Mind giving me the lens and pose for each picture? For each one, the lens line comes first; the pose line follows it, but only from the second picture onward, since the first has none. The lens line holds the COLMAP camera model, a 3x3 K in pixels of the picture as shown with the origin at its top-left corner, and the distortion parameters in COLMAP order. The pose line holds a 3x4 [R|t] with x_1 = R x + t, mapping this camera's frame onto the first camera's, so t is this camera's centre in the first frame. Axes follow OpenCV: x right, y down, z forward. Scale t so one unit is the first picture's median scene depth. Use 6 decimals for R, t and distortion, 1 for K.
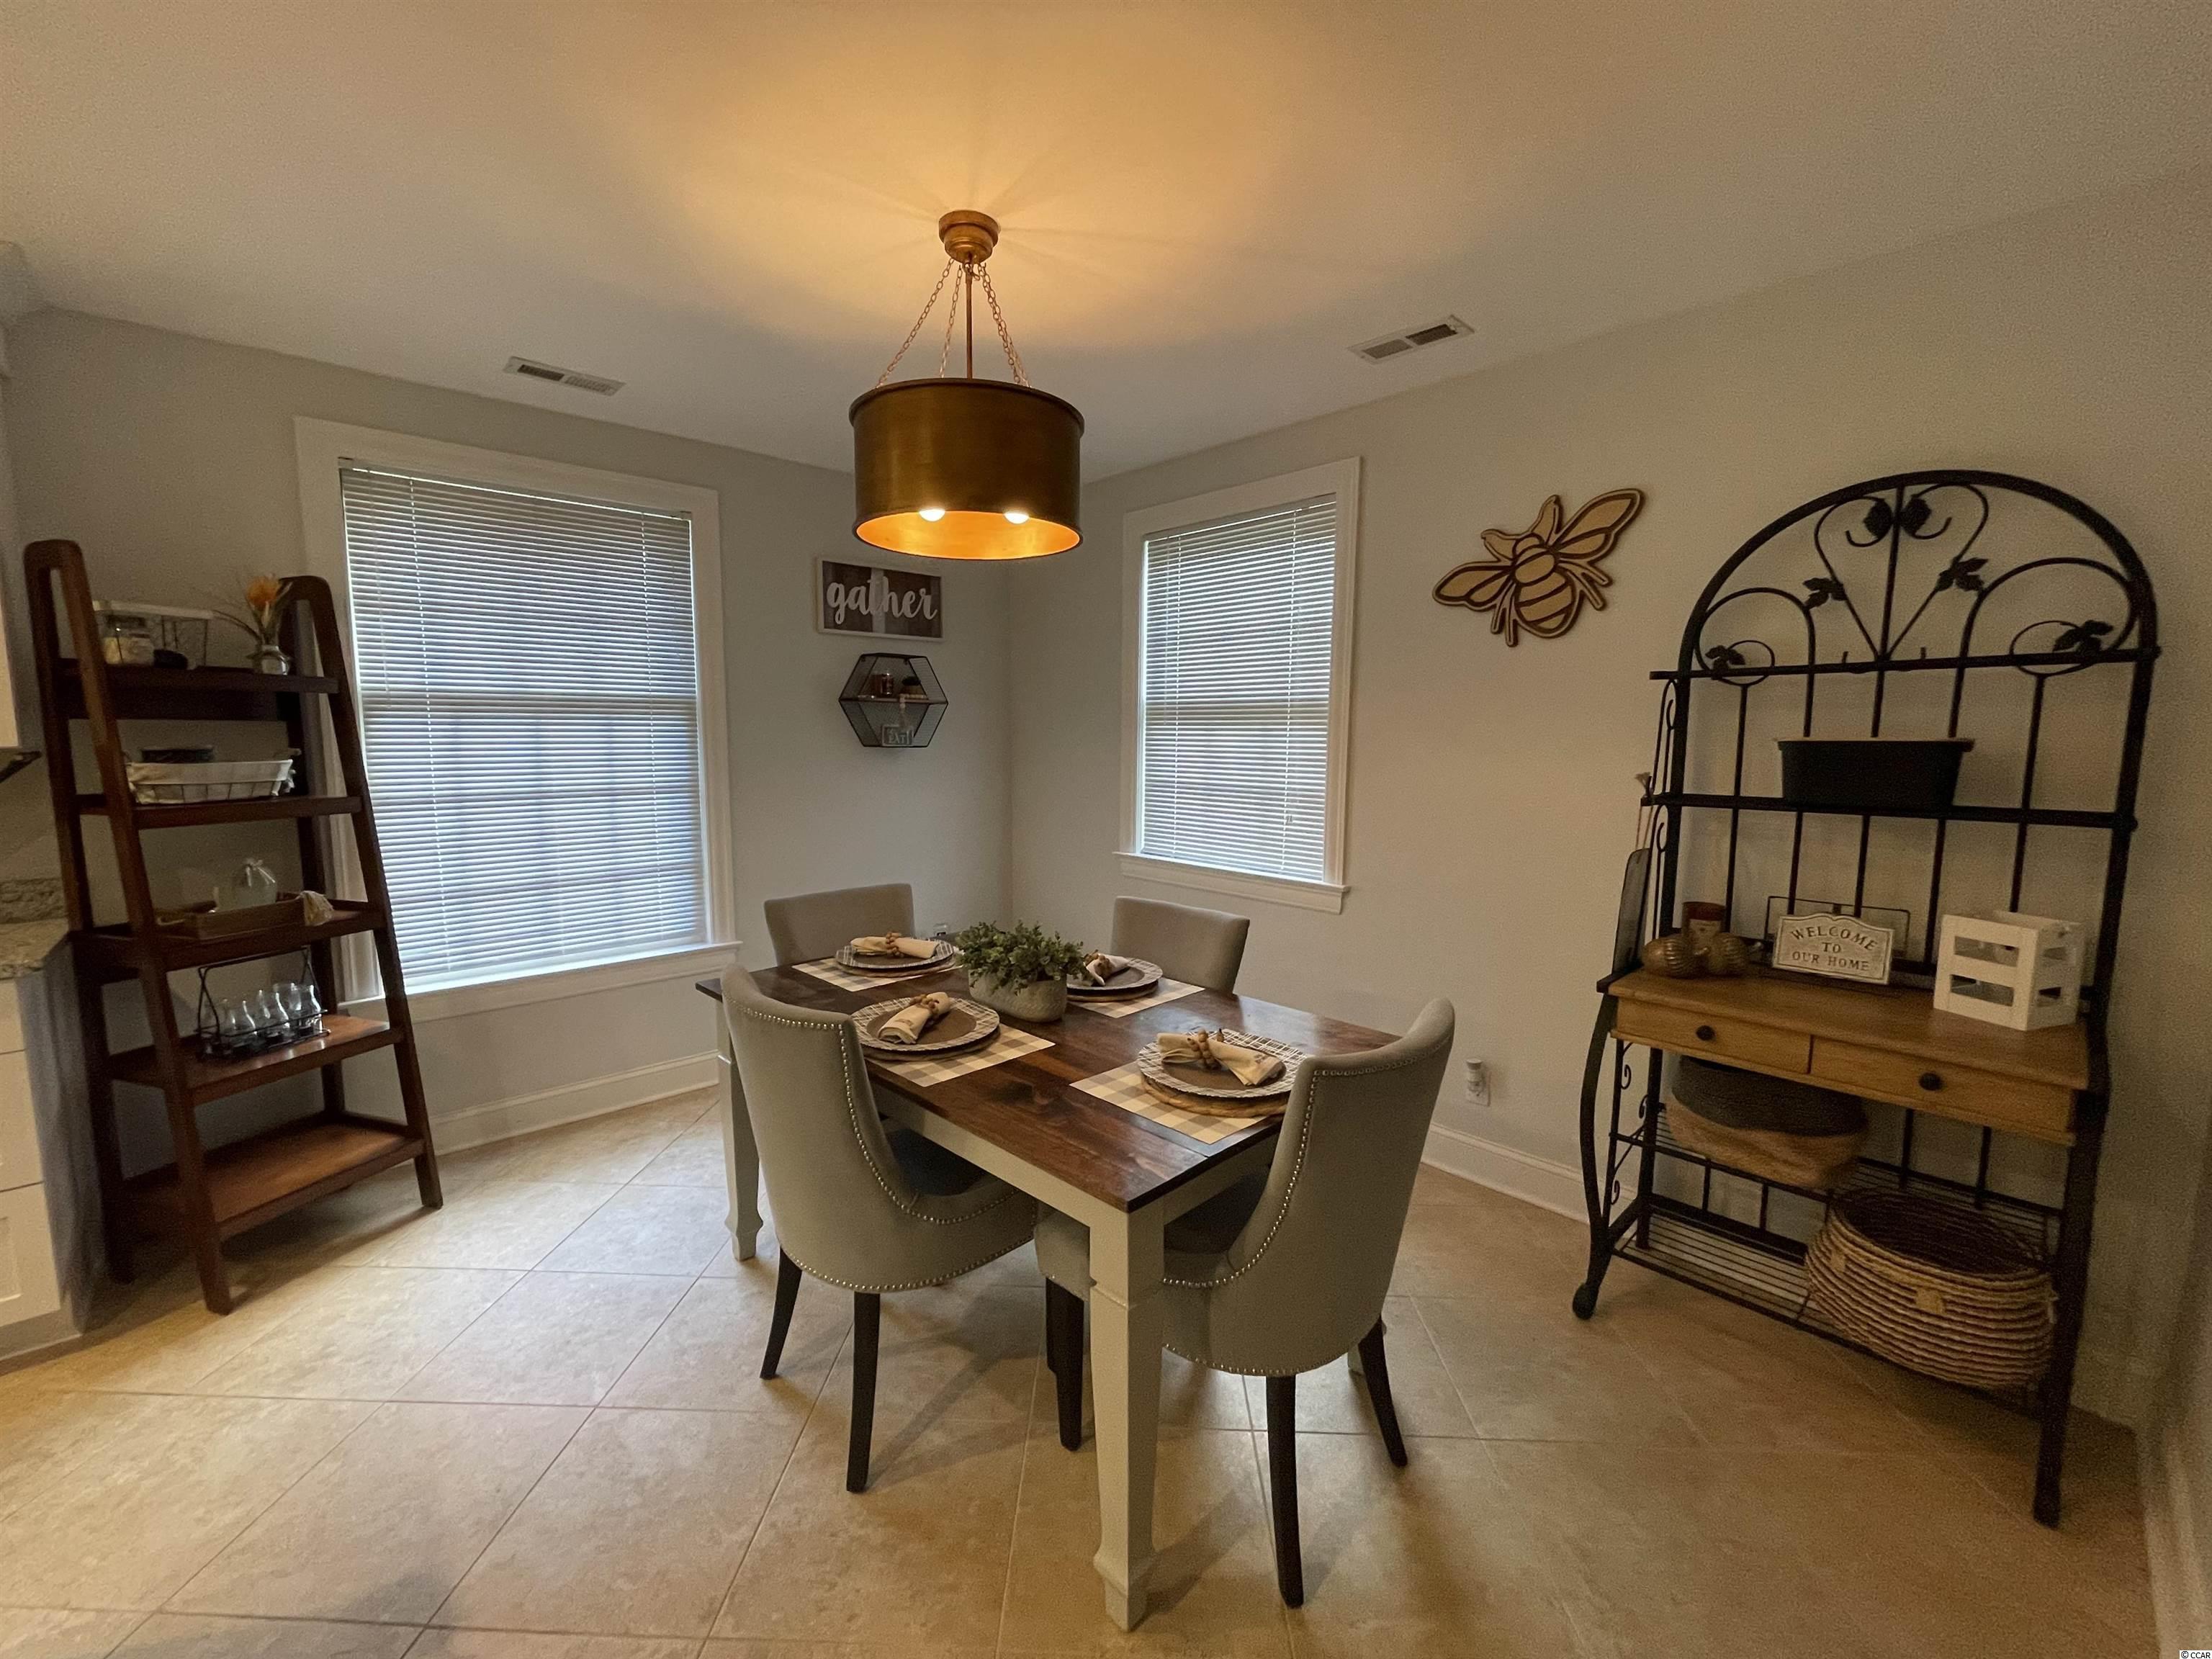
lens RADIAL K [[900.2, 0, 1105.4], [0, 900.2, 832.1], [0, 0, 1]] dist [-0.002383, -0.000370]
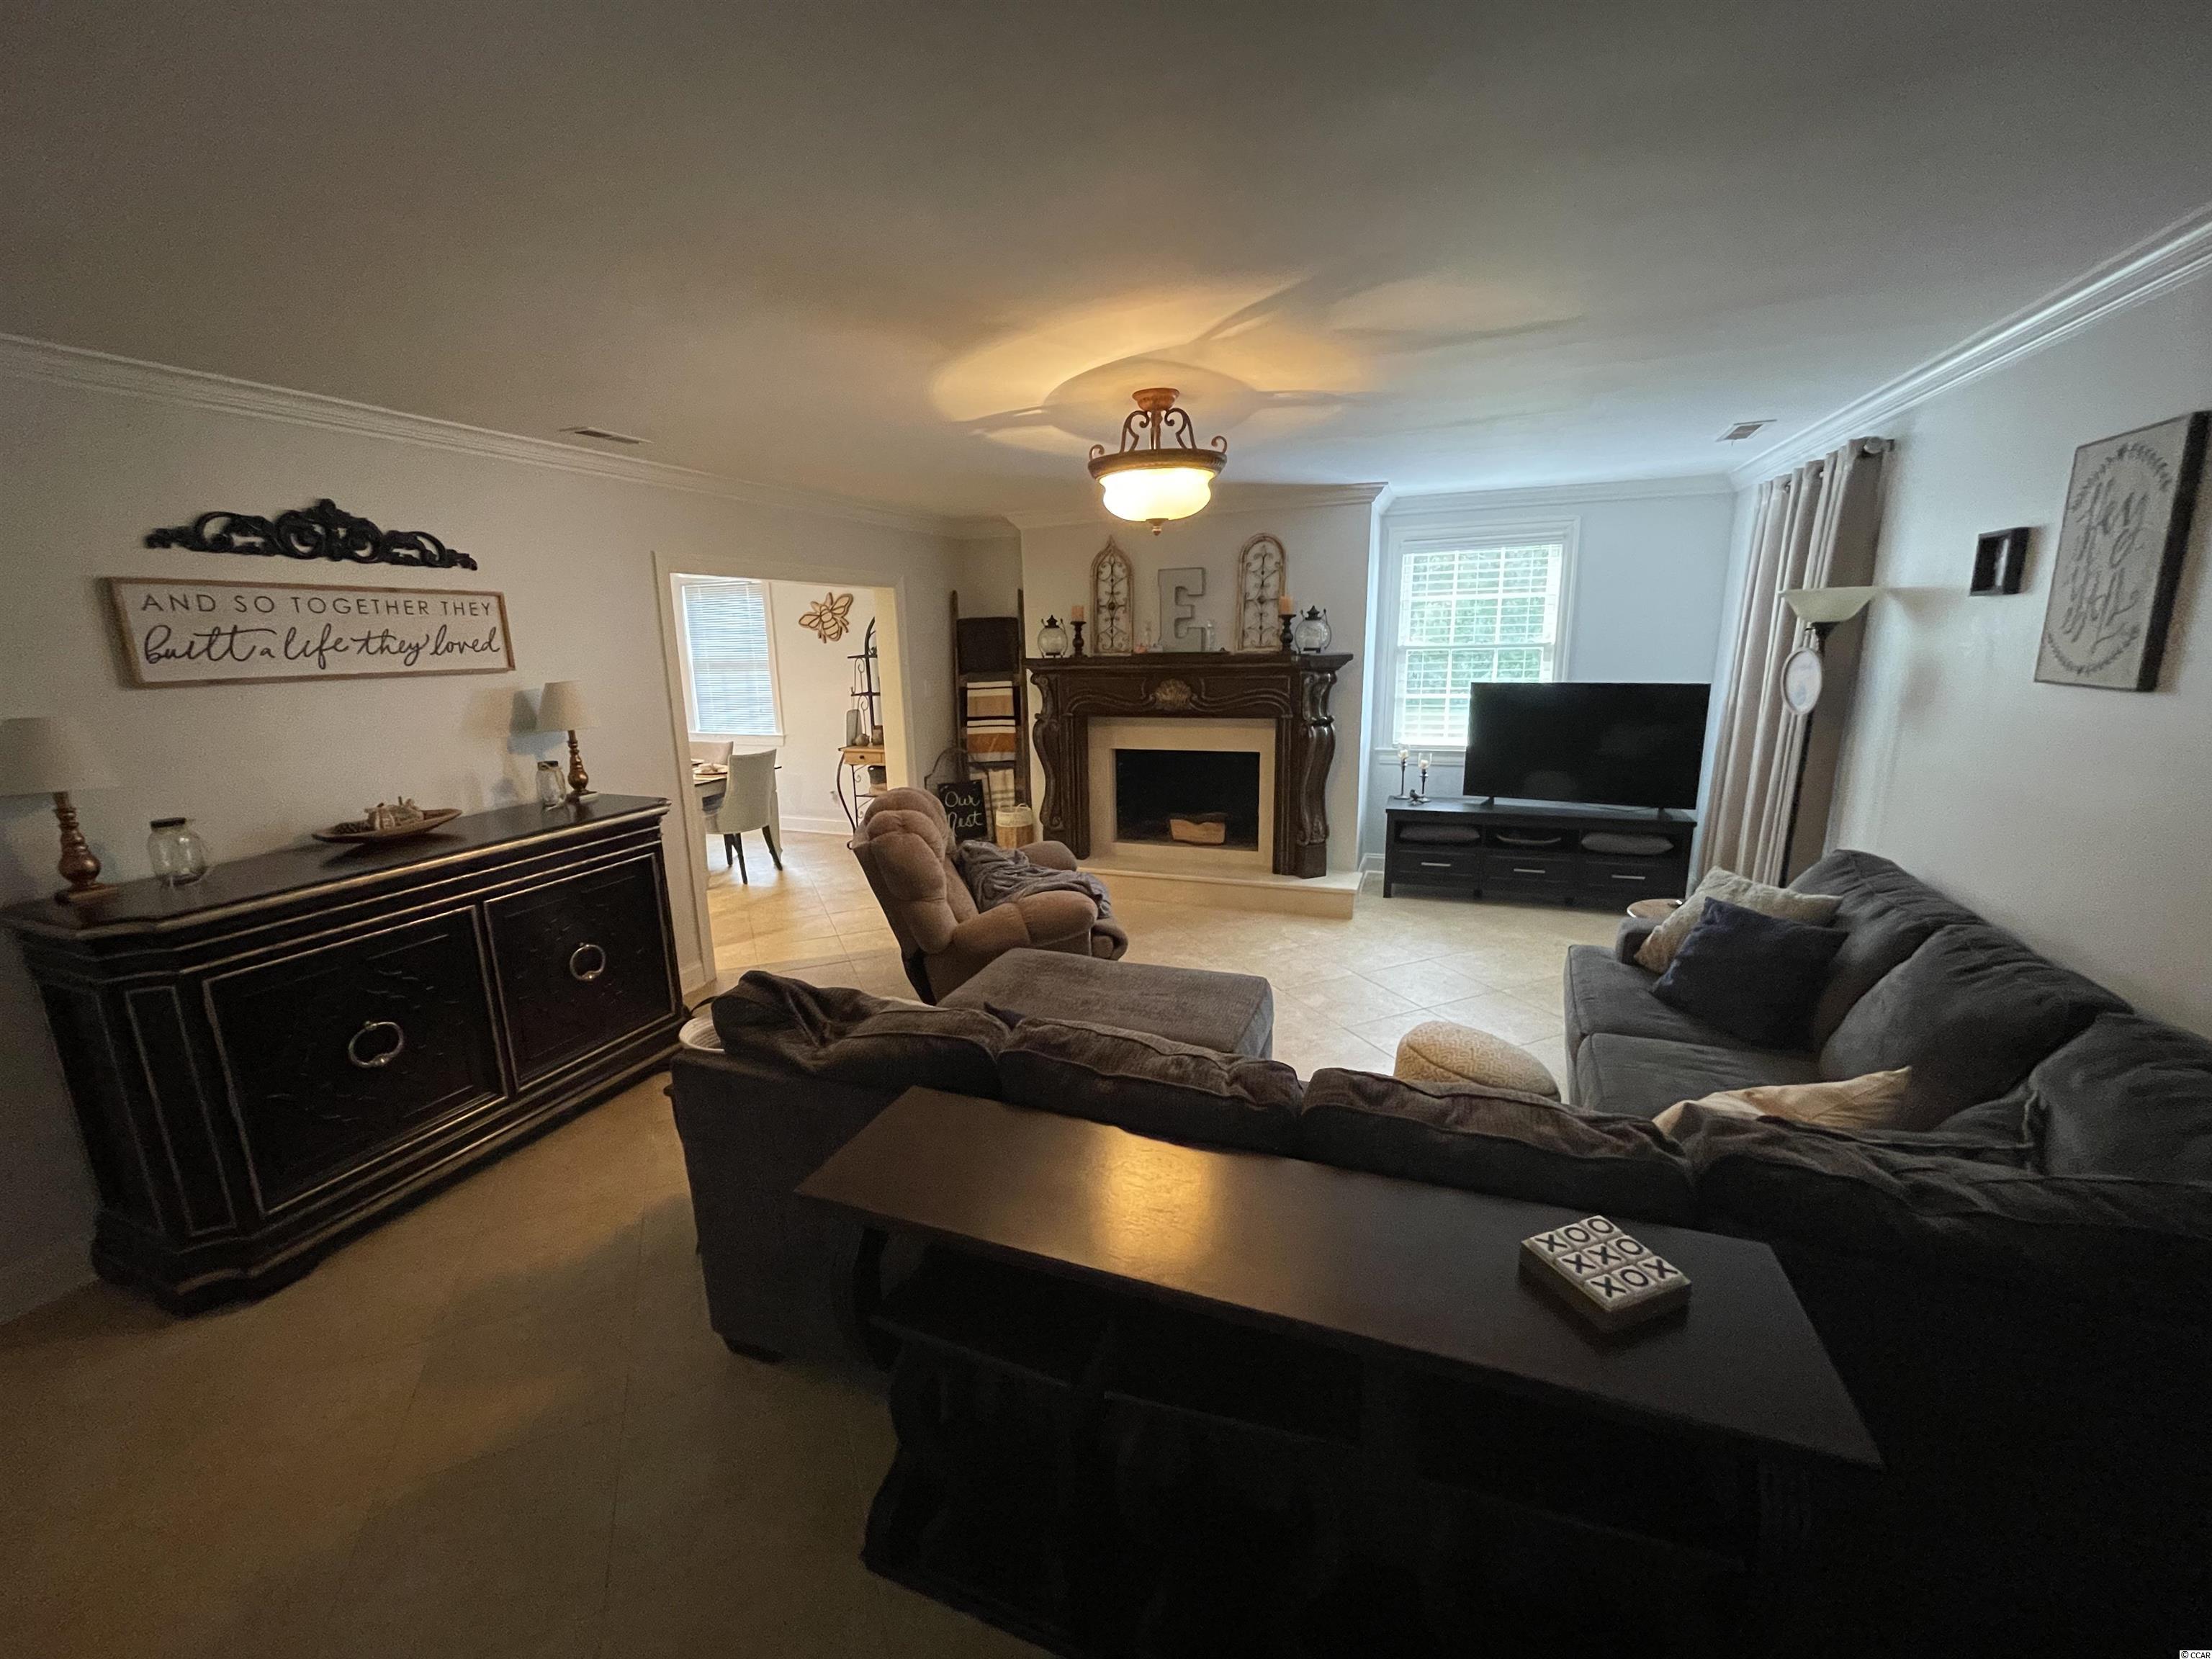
lens RADIAL K [[900.2, 0, 1105.0], [0, 900.2, 834.9], [0, 0, 1]] dist [-0.002383, -0.000370]
pose [[0.907123, -0.115022, 0.404842, 0.027756], [0.067136, 0.989159, 0.130606, 0.091536], [-0.415476, -0.091296, 0.905011, -2.142502]]
